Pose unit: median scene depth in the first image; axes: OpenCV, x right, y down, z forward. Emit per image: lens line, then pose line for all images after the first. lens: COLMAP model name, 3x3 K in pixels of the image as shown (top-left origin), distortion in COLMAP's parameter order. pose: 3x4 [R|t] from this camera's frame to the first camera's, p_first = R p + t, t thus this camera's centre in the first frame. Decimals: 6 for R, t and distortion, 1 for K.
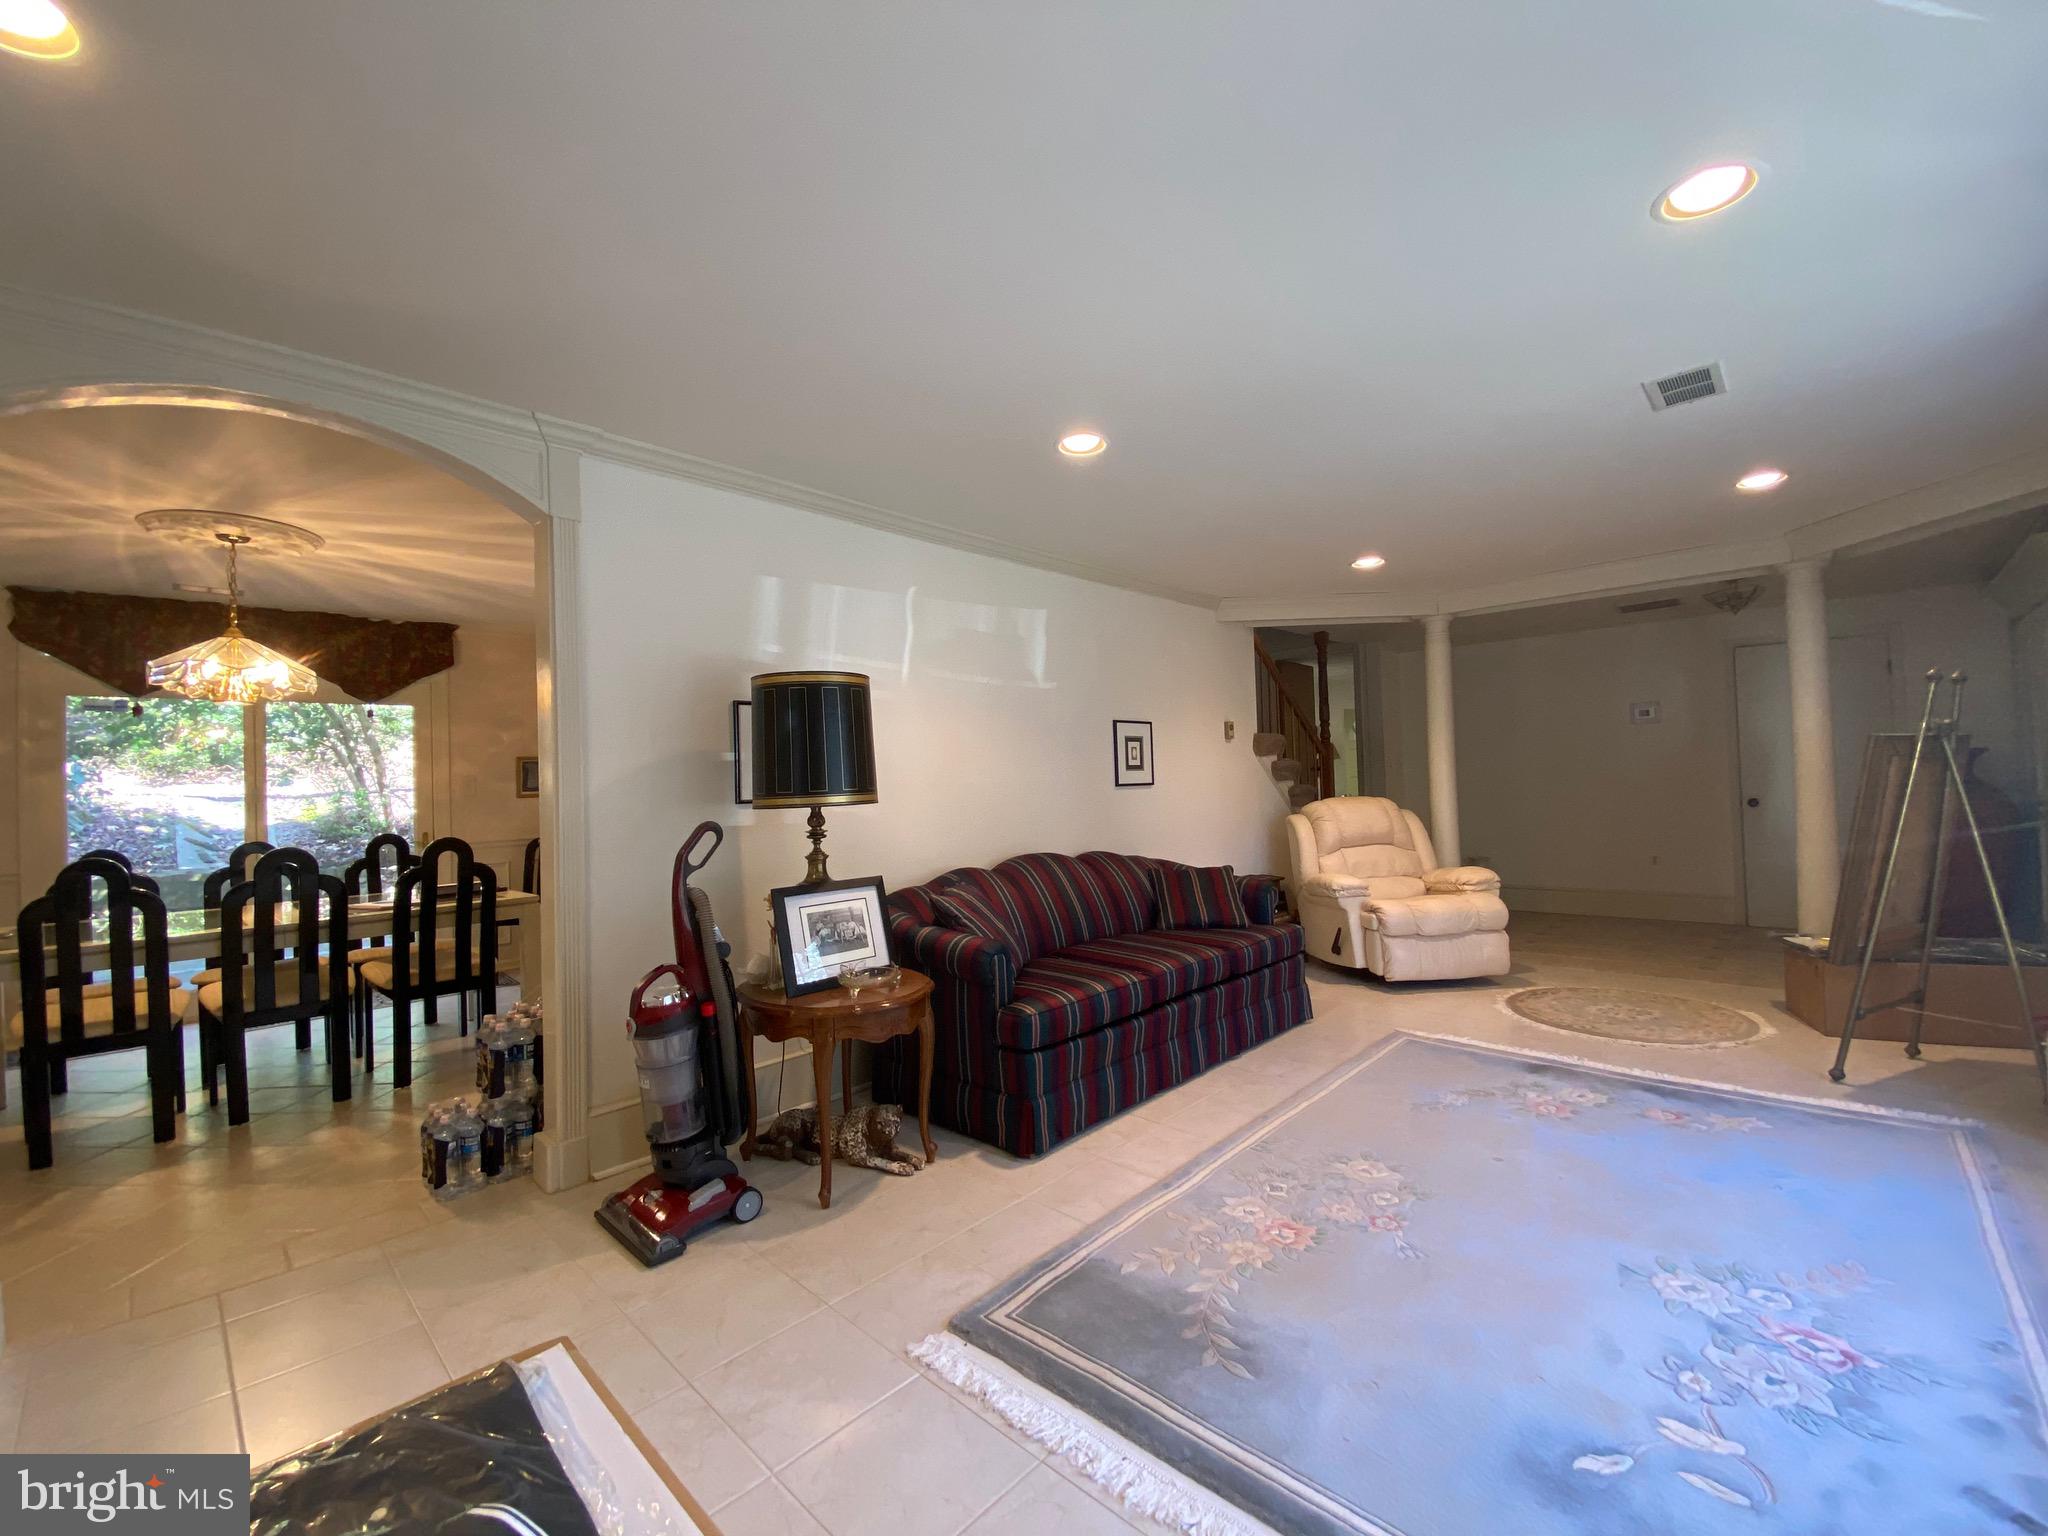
lens RADIAL K [[835.3, 0, 1022.5], [0, 835.3, 761.7], [0, 0, 1]] dist [0.025571, 0.000017]
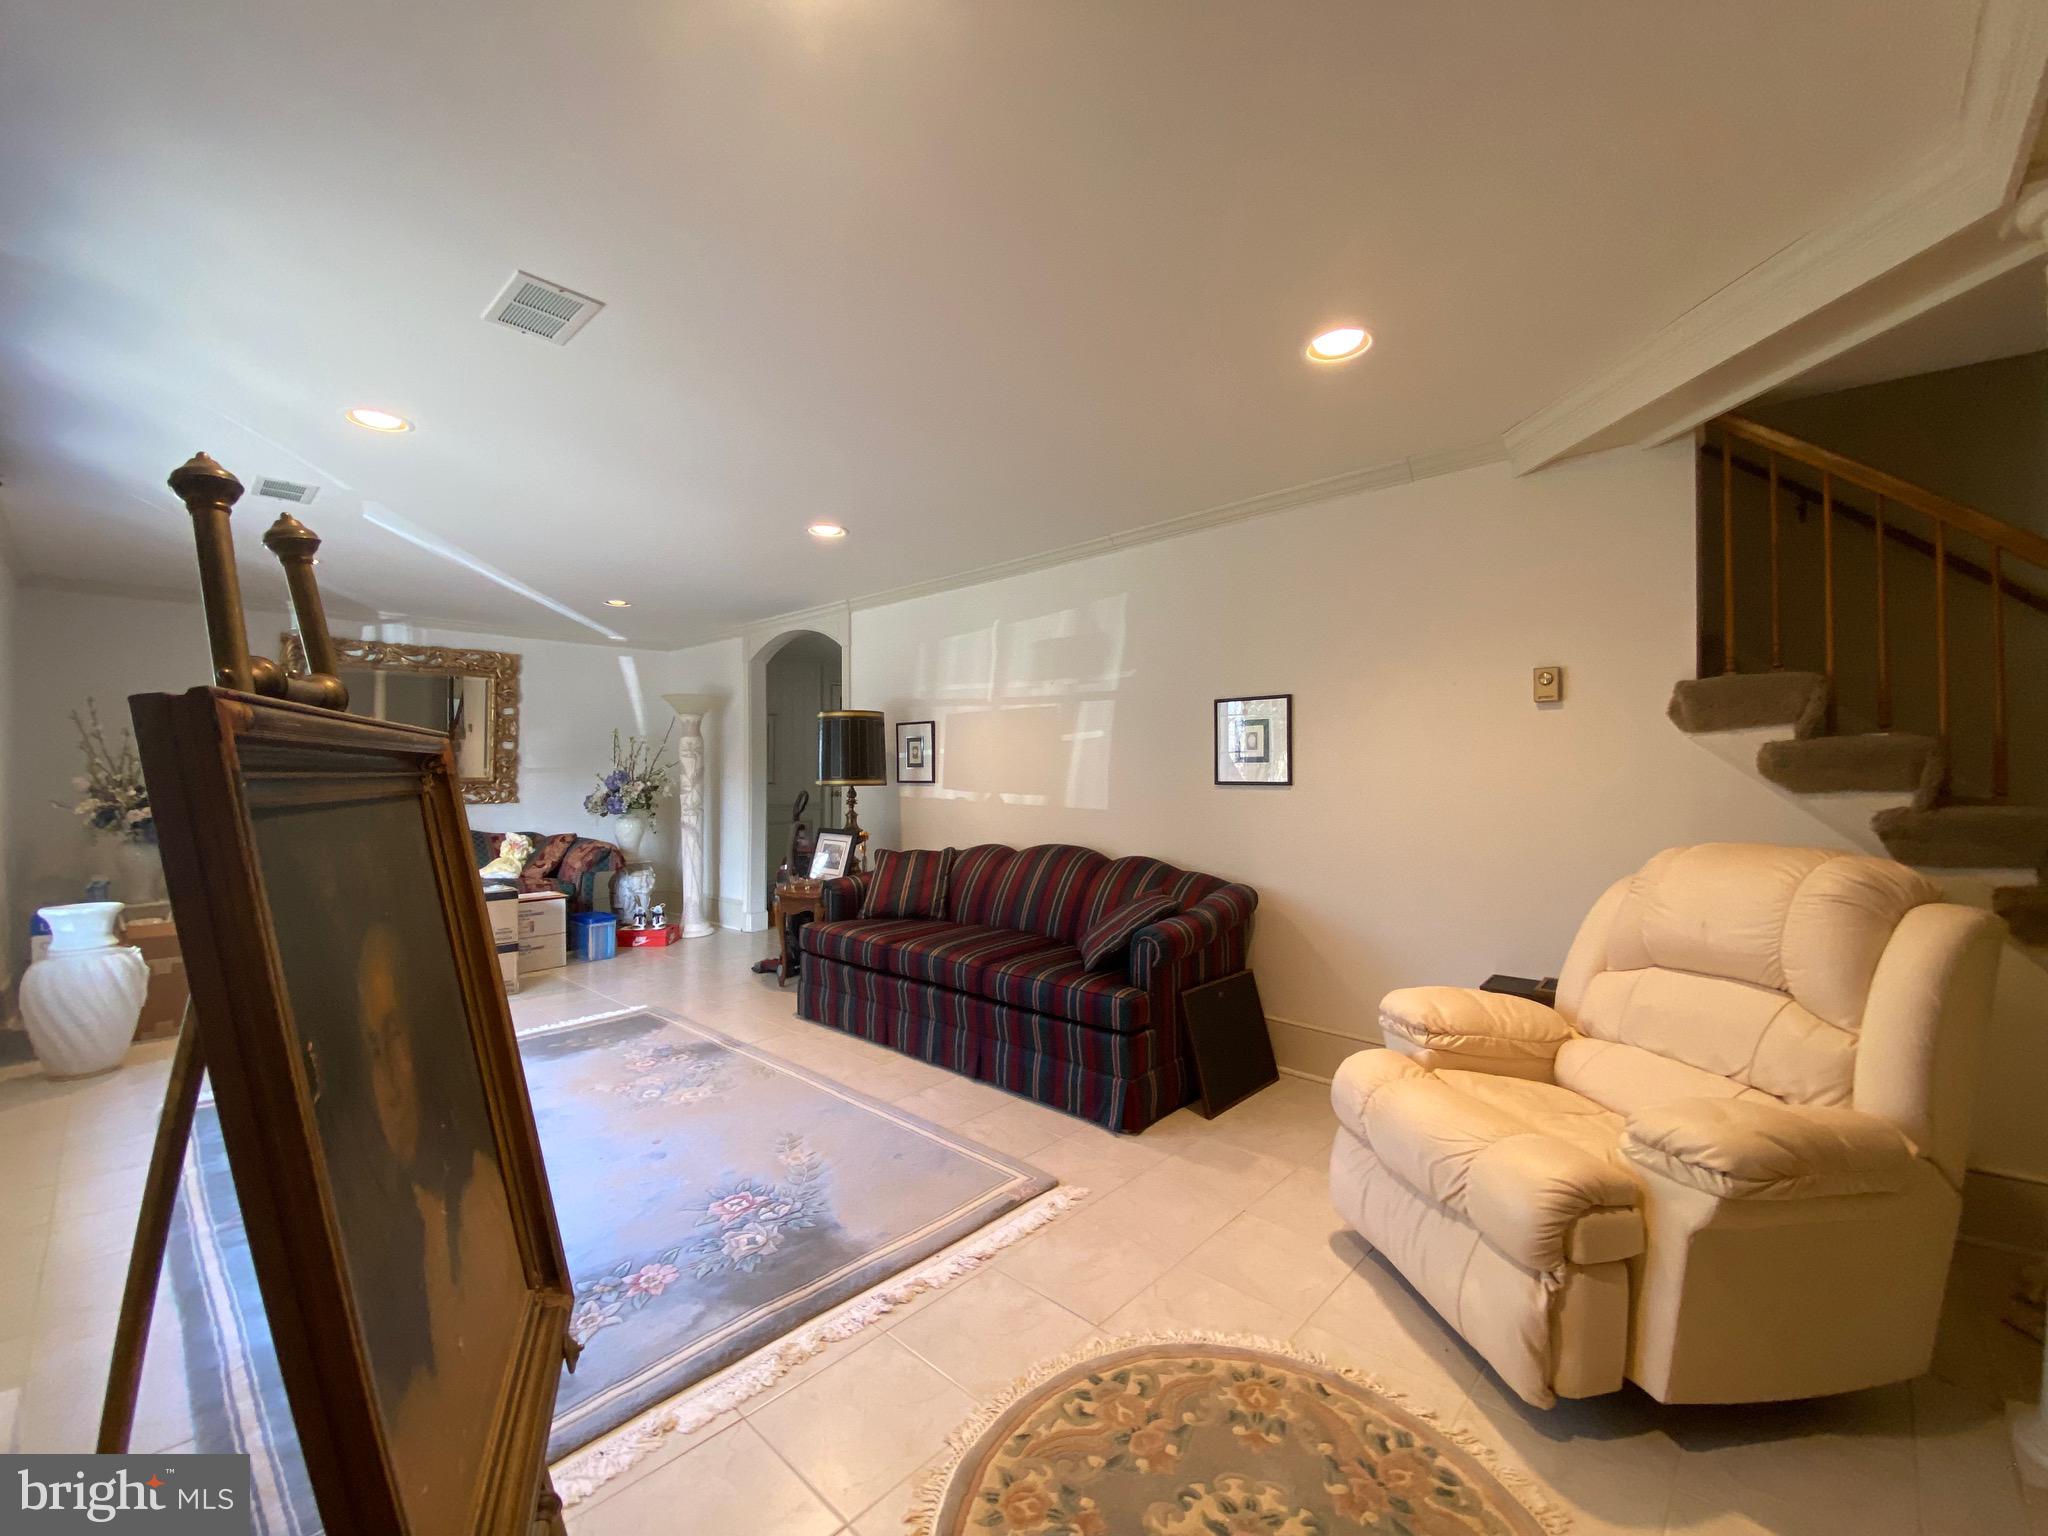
lens RADIAL K [[835.3, 0, 1022.5], [0, 835.3, 761.7], [0, 0, 1]] dist [0.025571, 0.000017]
pose [[0.001517, 0.011555, -0.999932, 1.205435], [0.023343, 0.999660, 0.011587, -0.007277], [0.999726, -0.023359, 0.001247, 1.095549]]
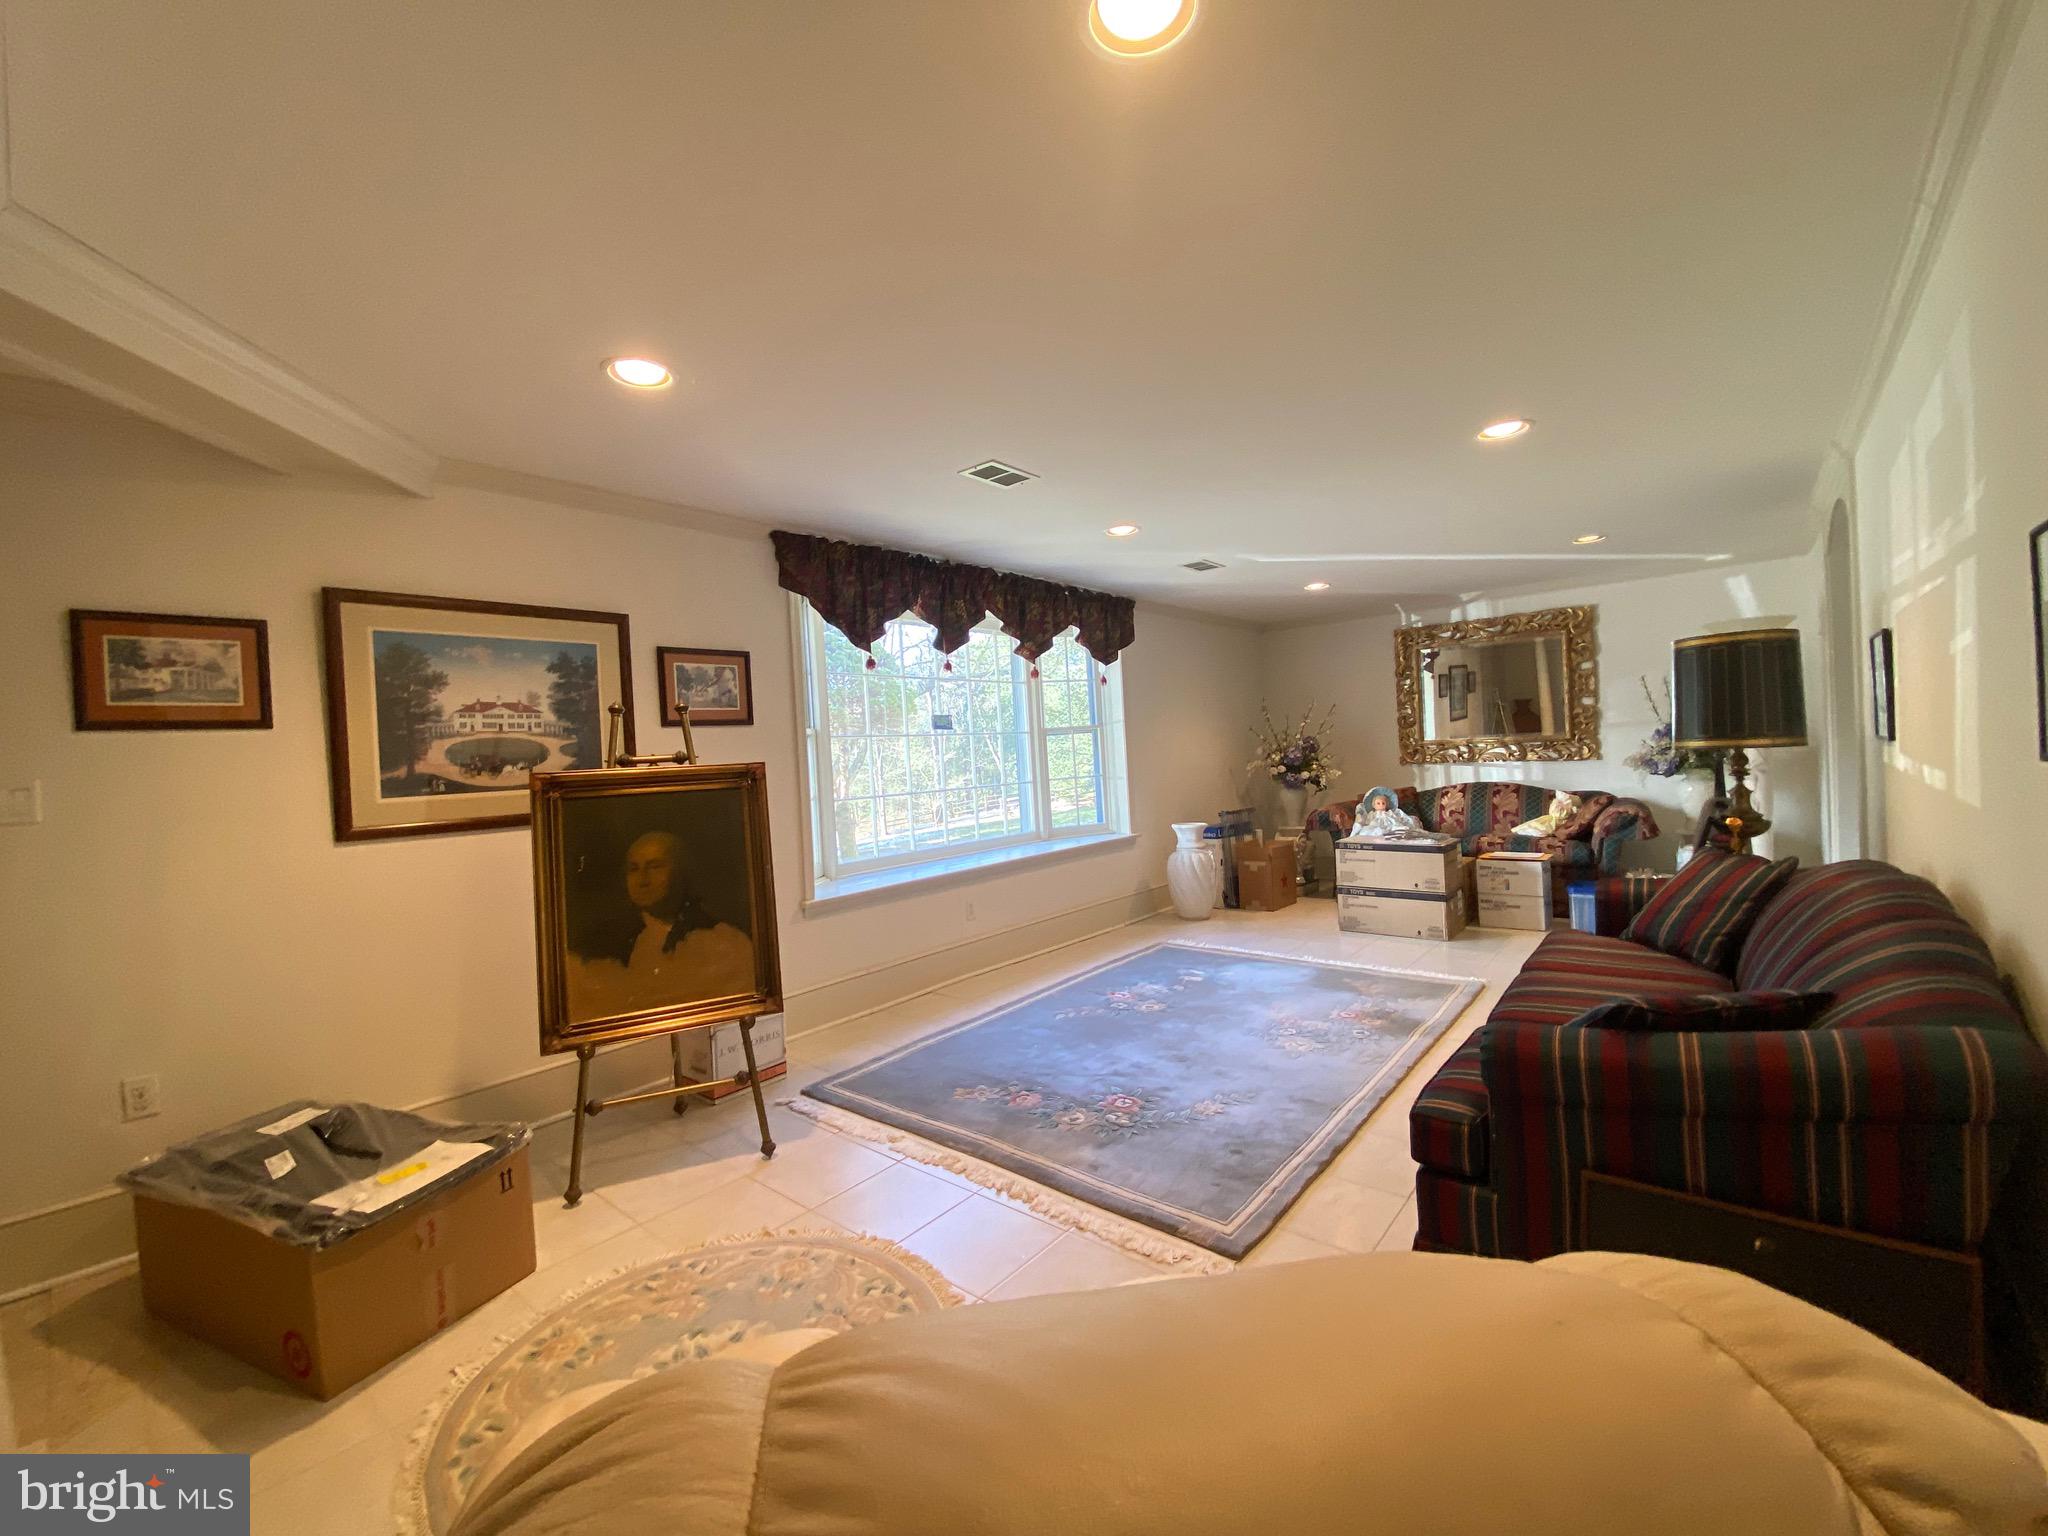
lens RADIAL K [[835.3, 0, 1022.5], [0, 835.3, 761.7], [0, 0, 1]] dist [0.025571, 0.000017]
pose [[-0.995551, 0.071711, -0.061116, 0.652624], [0.072265, 0.997362, -0.006901, 0.007079], [0.060460, -0.011287, -0.998107, 1.705303]]
